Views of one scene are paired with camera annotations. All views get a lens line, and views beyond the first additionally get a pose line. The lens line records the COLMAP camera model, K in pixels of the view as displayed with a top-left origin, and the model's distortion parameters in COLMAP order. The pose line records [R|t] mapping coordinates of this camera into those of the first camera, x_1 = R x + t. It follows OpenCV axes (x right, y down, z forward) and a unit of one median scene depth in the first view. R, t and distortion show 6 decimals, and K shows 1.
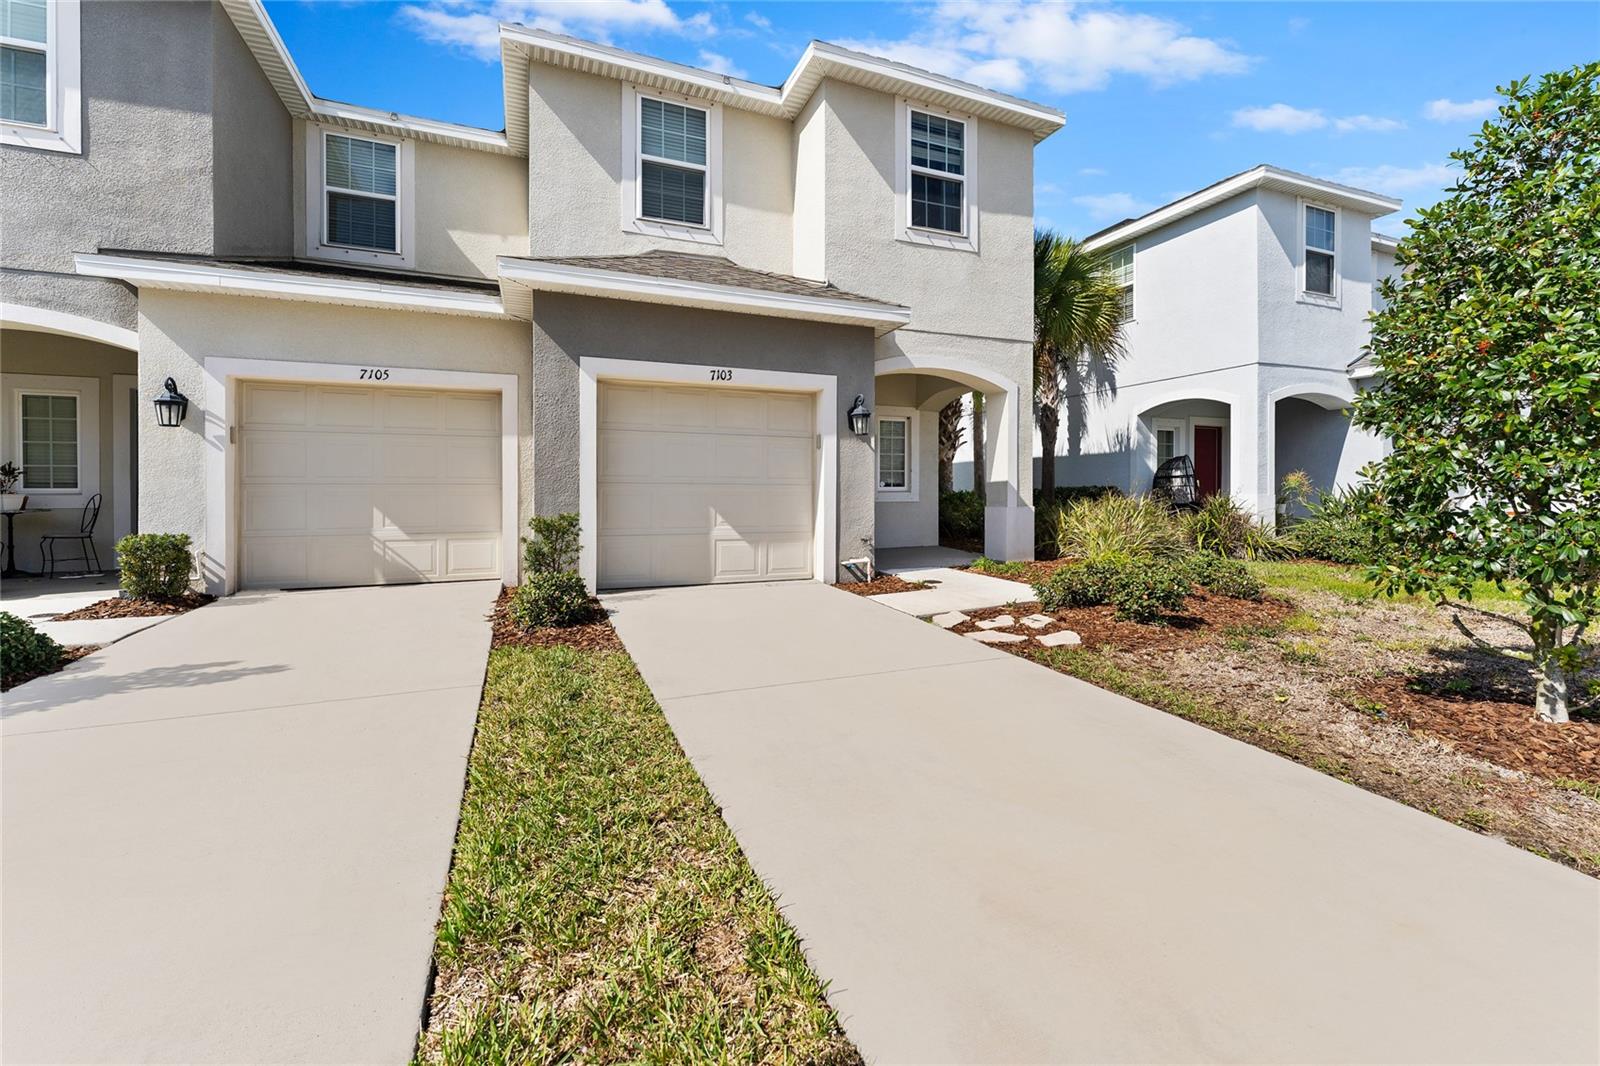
lens RADIAL K [[659.7, 0, 798.6], [0, 659.7, 488.9], [0, 0, 1]] dist [-0.000166, 0.000240]
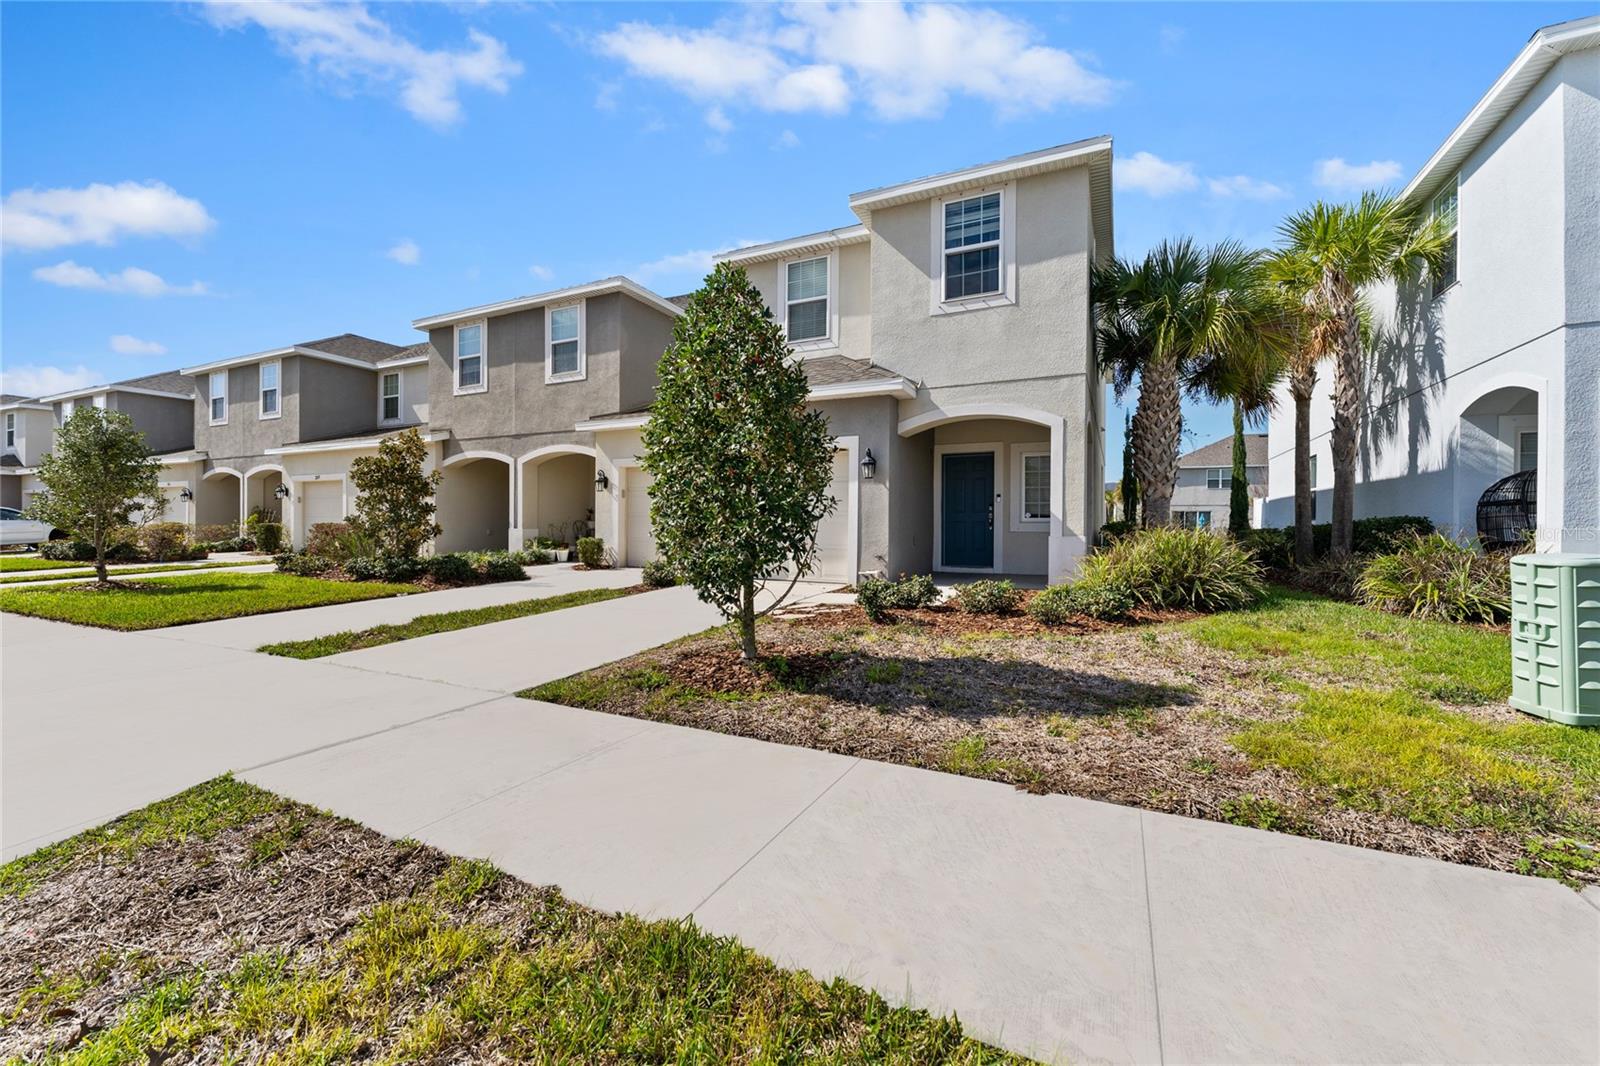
lens RADIAL K [[642.1, 0, 799.2], [0, 642.1, 527.1], [0, 0, 1]] dist [0.000175, 0.000096]
pose [[0.664458, 0.009211, -0.747269, 0.843522], [-0.001794, 0.999941, 0.010730, 0.002966], [0.747323, -0.005789, 0.664436, 0.018978]]
